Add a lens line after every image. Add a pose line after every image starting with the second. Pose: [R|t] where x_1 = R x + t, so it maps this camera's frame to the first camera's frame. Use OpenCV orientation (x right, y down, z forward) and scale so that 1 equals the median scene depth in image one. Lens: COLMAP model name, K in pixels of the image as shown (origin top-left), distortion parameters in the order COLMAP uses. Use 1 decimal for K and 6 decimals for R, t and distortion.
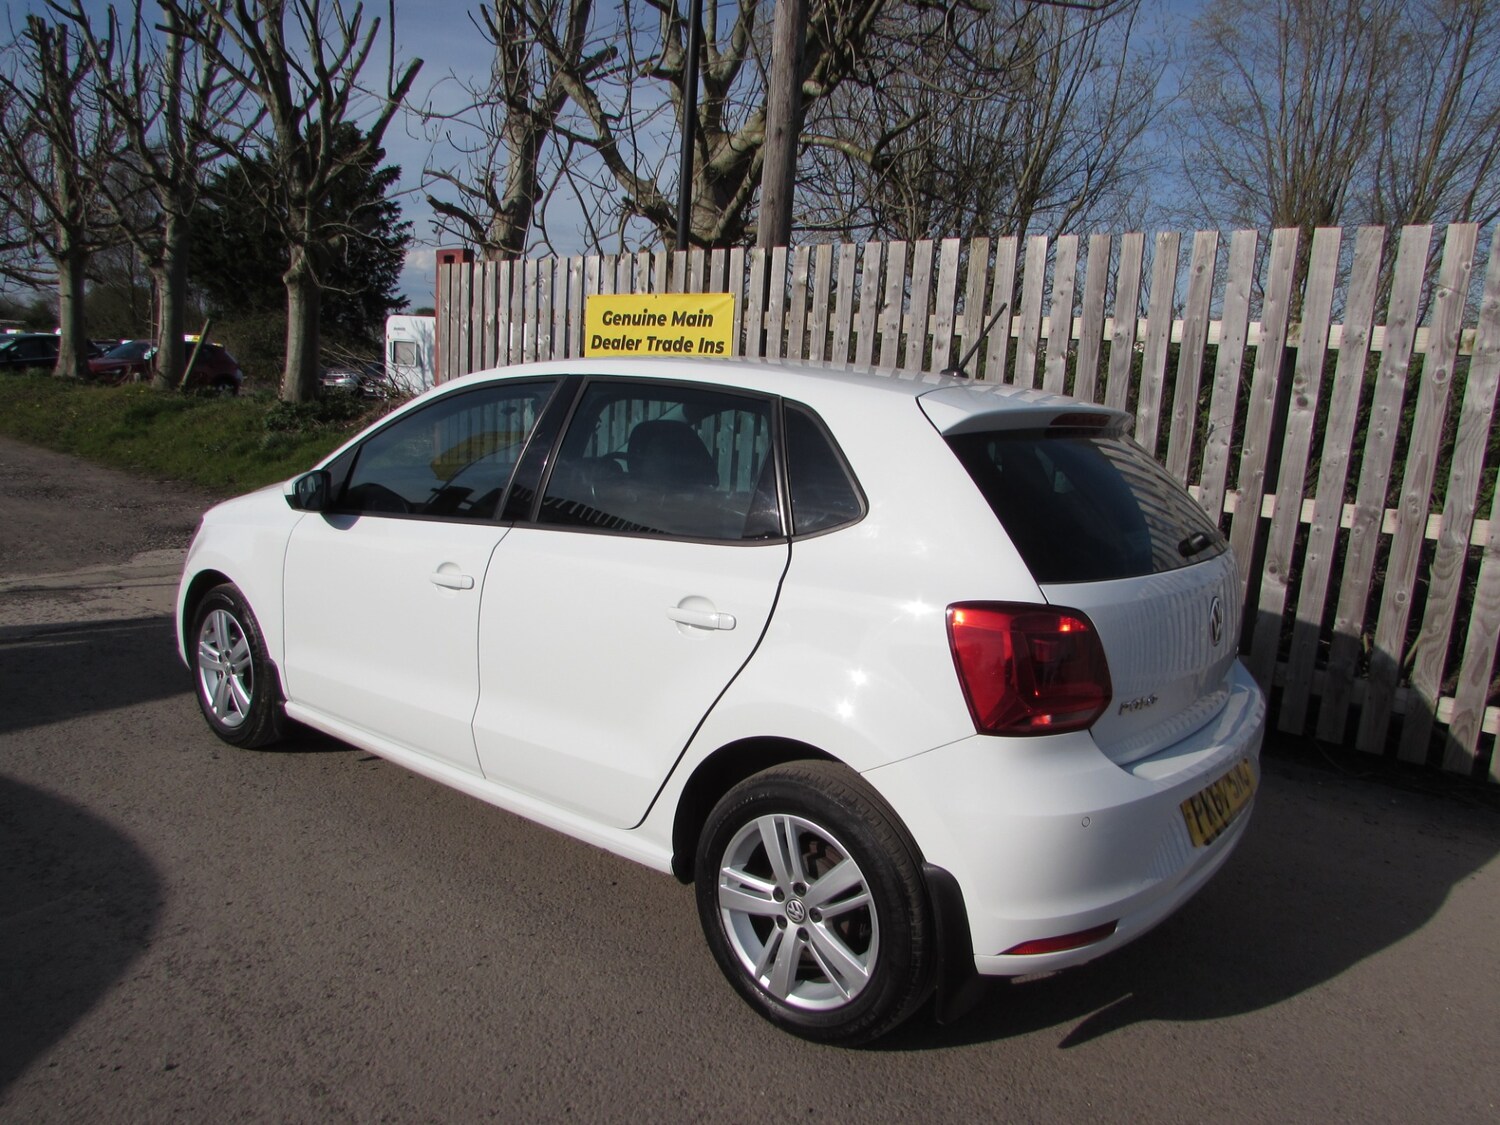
lens RADIAL K [[1057.1, 0, 755.0], [0, 1057.1, 564.0], [0, 0, 1]] dist [-0.033710, 0.022605]
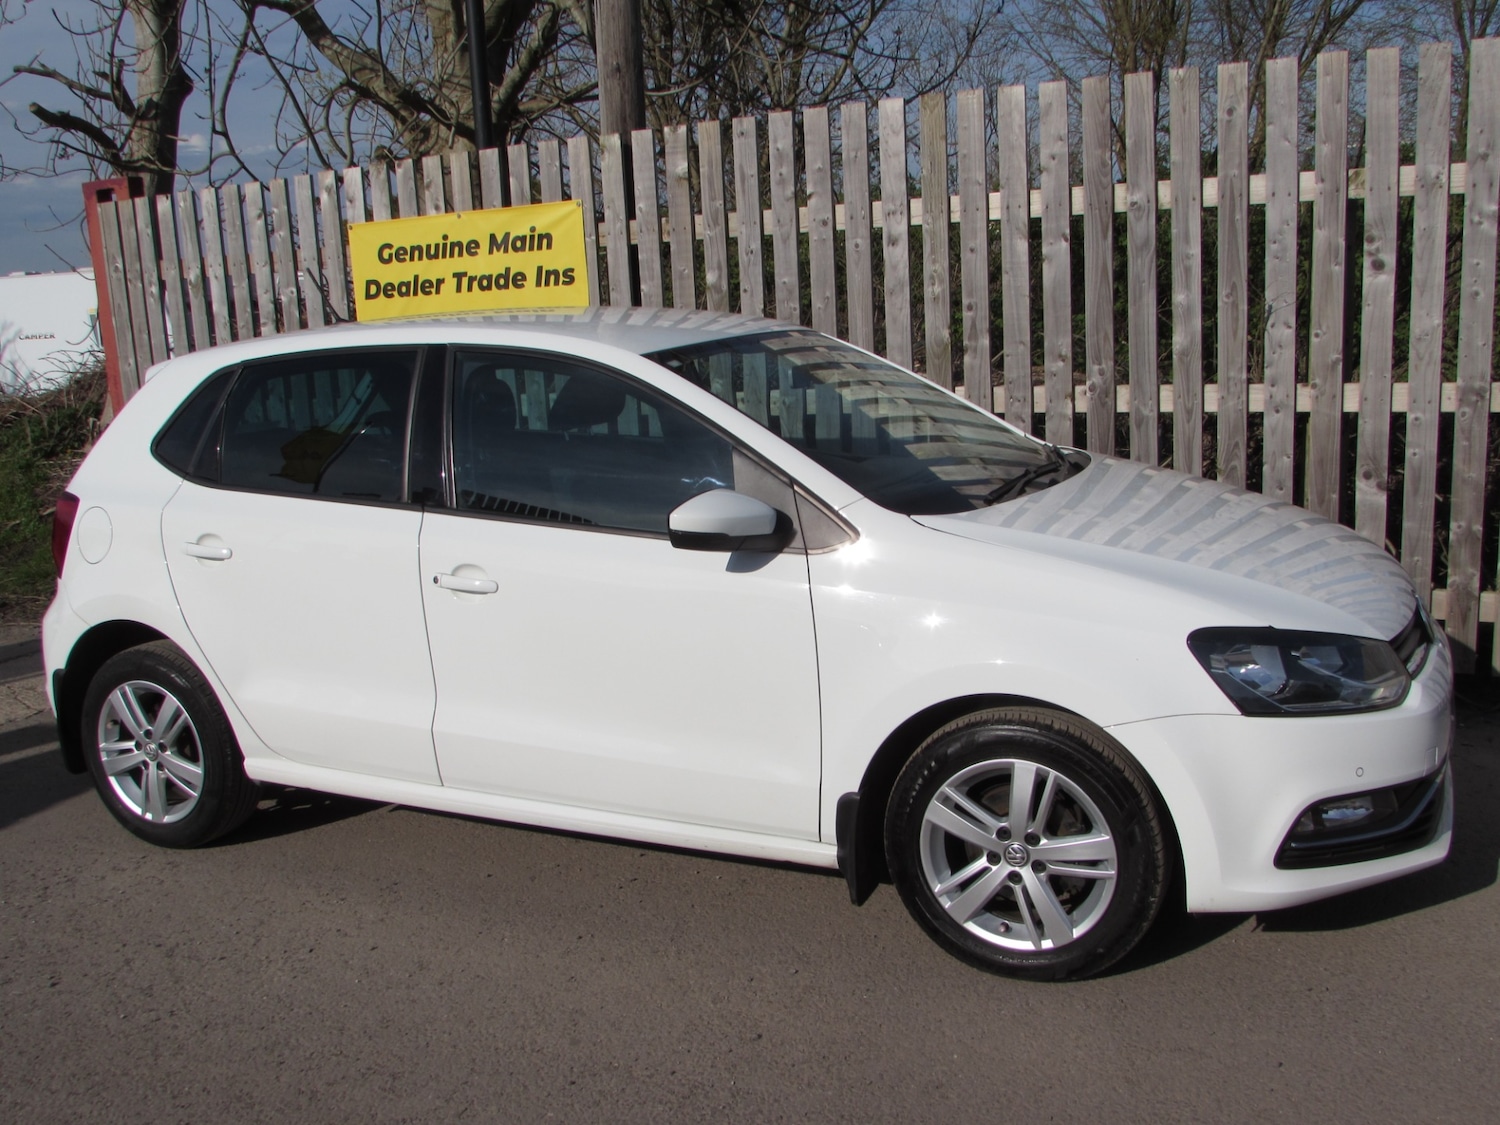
lens RADIAL K [[1442.8, 0, 749.9], [0, 1442.8, 566.7], [0, 0, 1]] dist [-0.050732, 0.000000]
pose [[0.967545, -0.156405, 0.198478, -0.181036], [0.152559, 0.987688, 0.034625, -0.033170], [-0.201450, -0.003222, 0.979493, 0.020040]]
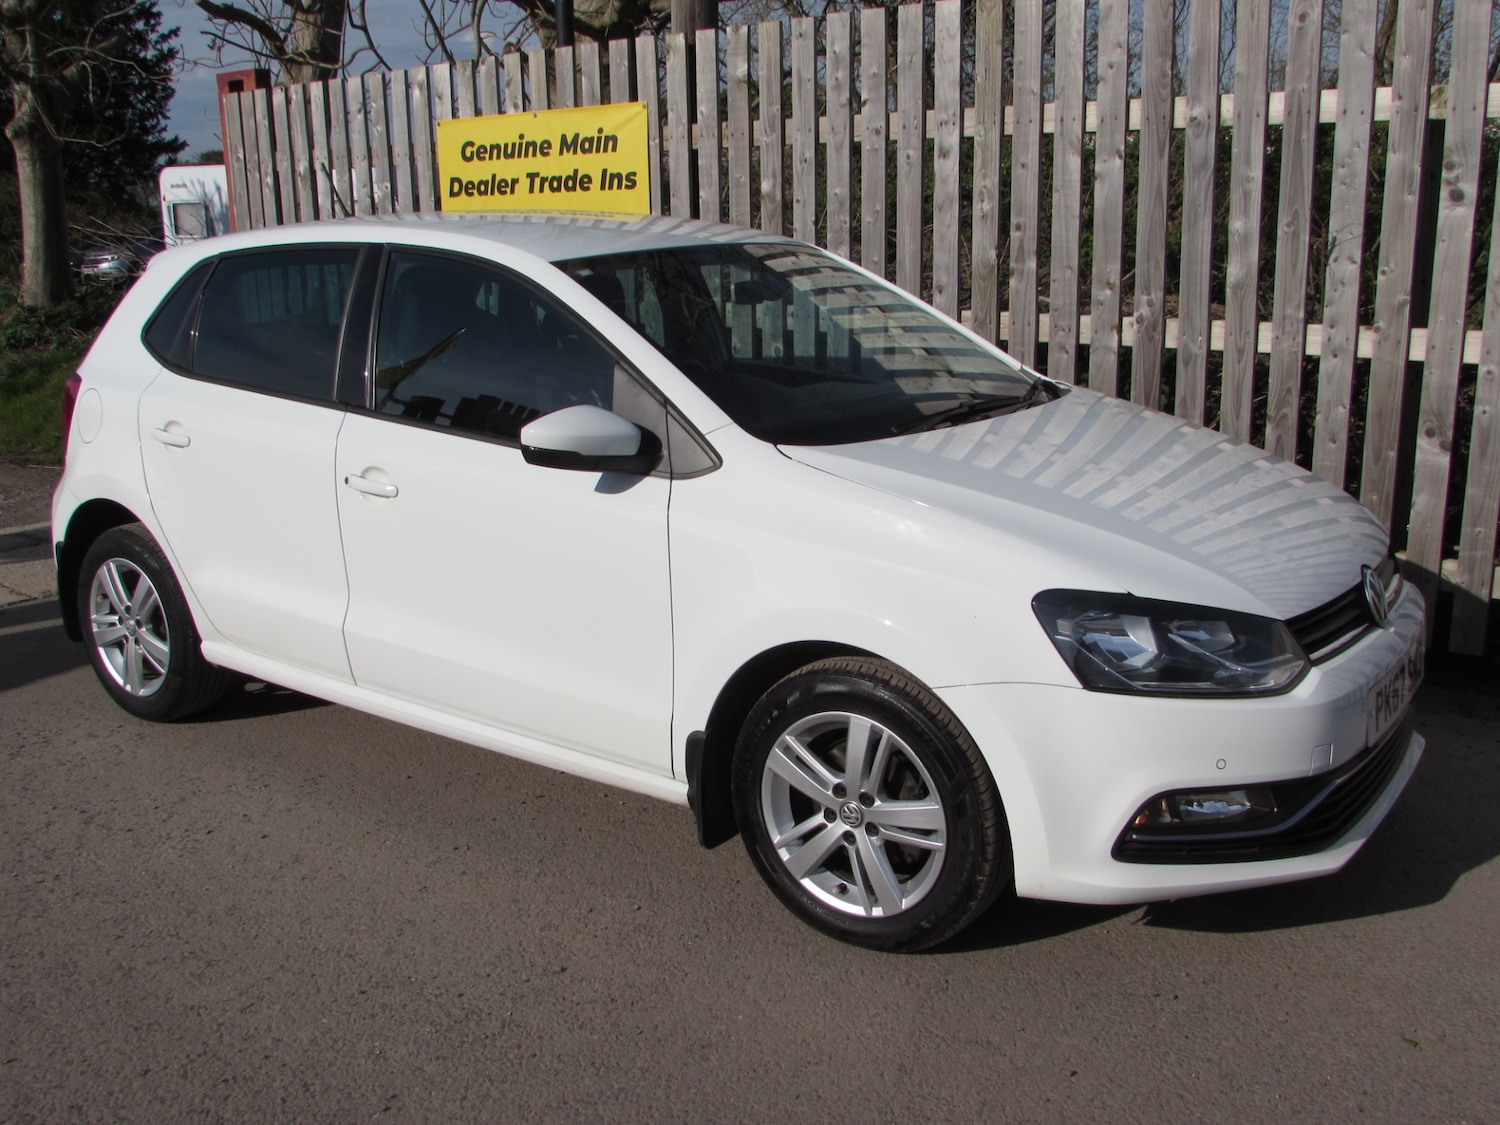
lens RADIAL K [[1442.8, 0, 744.7], [0, 1442.8, 557.9], [0, 0, 1]] dist [-0.050732, 0.000000]
pose [[0.995447, -0.092207, 0.024157, -0.006182], [0.090390, 0.993597, 0.067787, -0.017058], [-0.030253, -0.065295, 0.997407, 0.031140]]
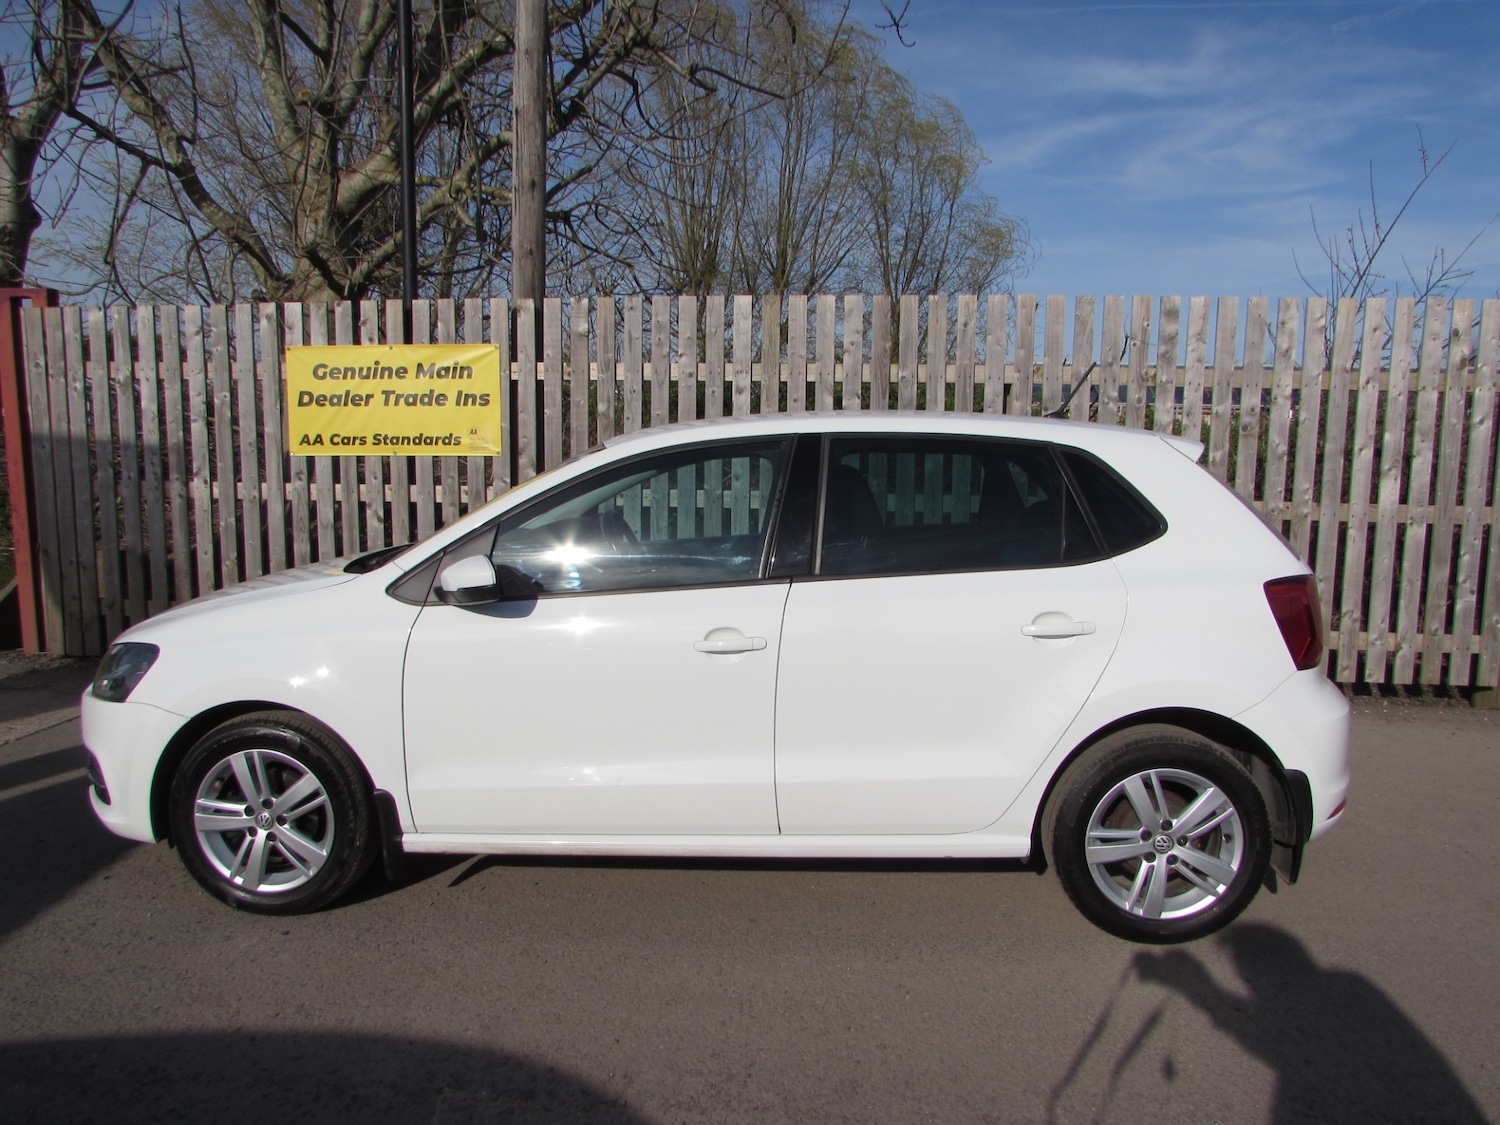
lens RADIAL K [[1057.1, 0, 751.2], [0, 1057.1, 565.2], [0, 0, 1]] dist [-0.033710, 0.022605]
pose [[0.825277, -0.122837, 0.551206, -0.496930], [0.140220, 0.990063, 0.010696, -0.041110], [-0.547042, 0.068463, 0.834301, 0.095000]]
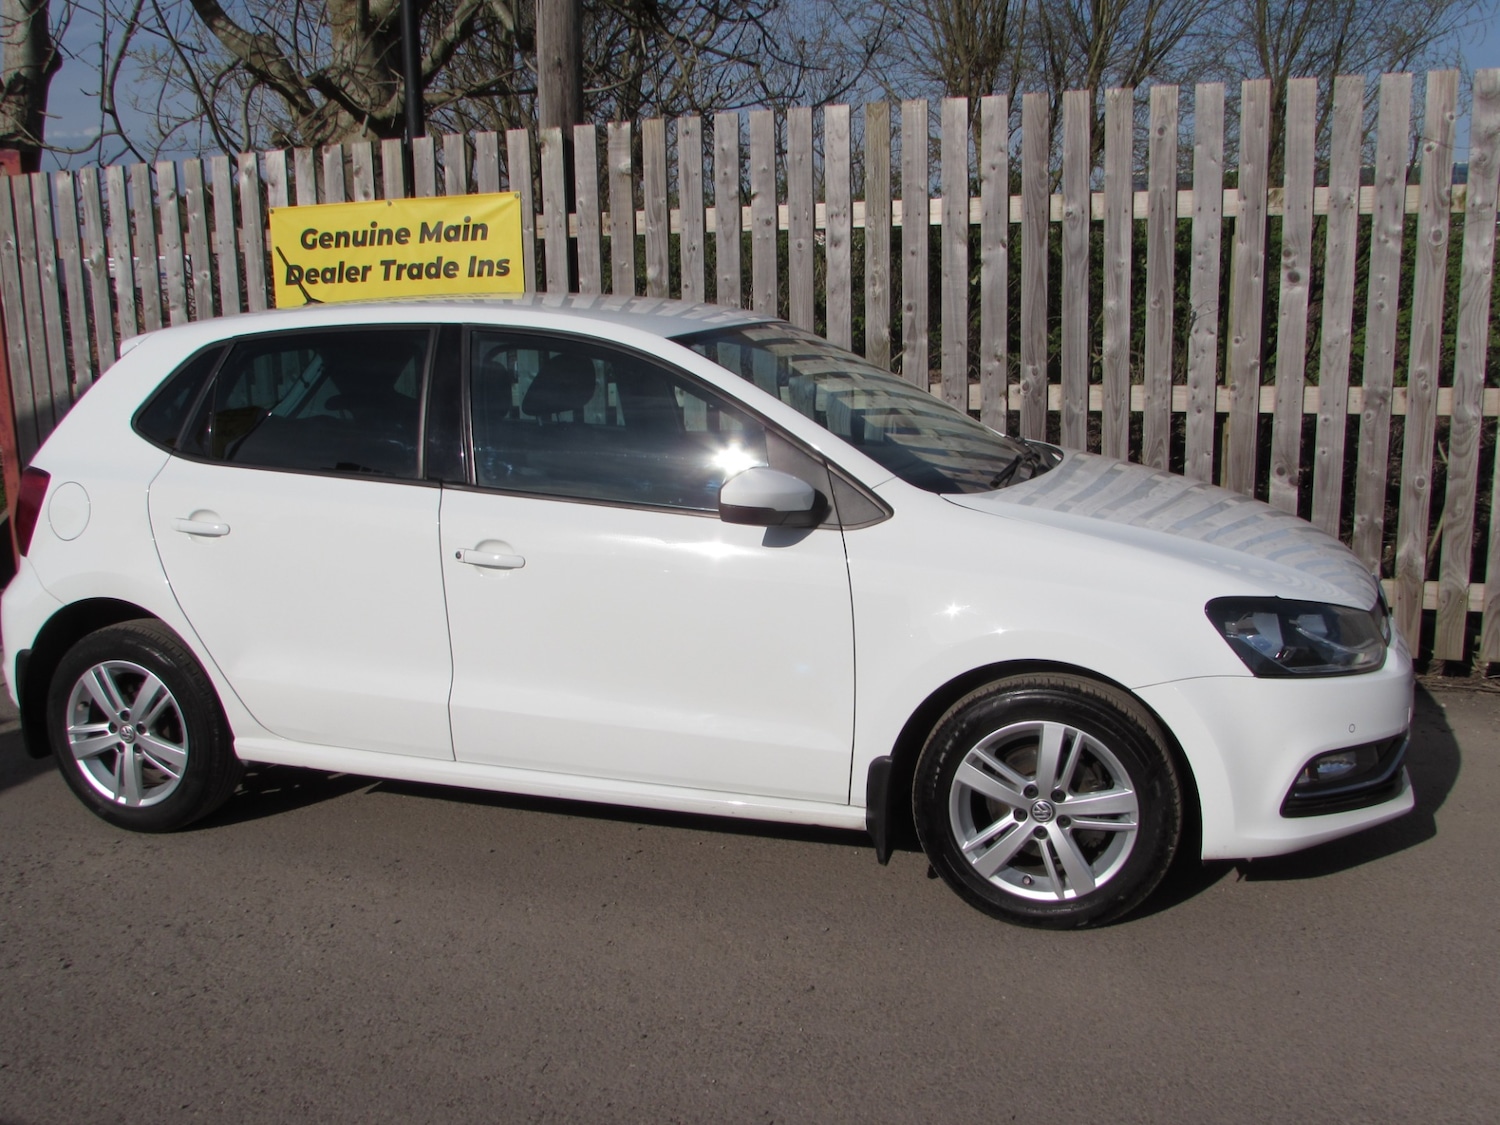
lens RADIAL K [[1442.8, 0, 746.8], [0, 1442.8, 562.5], [0, 0, 1]] dist [-0.050732, 0.000000]
pose [[0.933799, -0.149000, 0.325297, -0.297223], [0.142241, 0.988826, 0.044608, -0.033639], [-0.328309, 0.004616, 0.944559, 0.021651]]
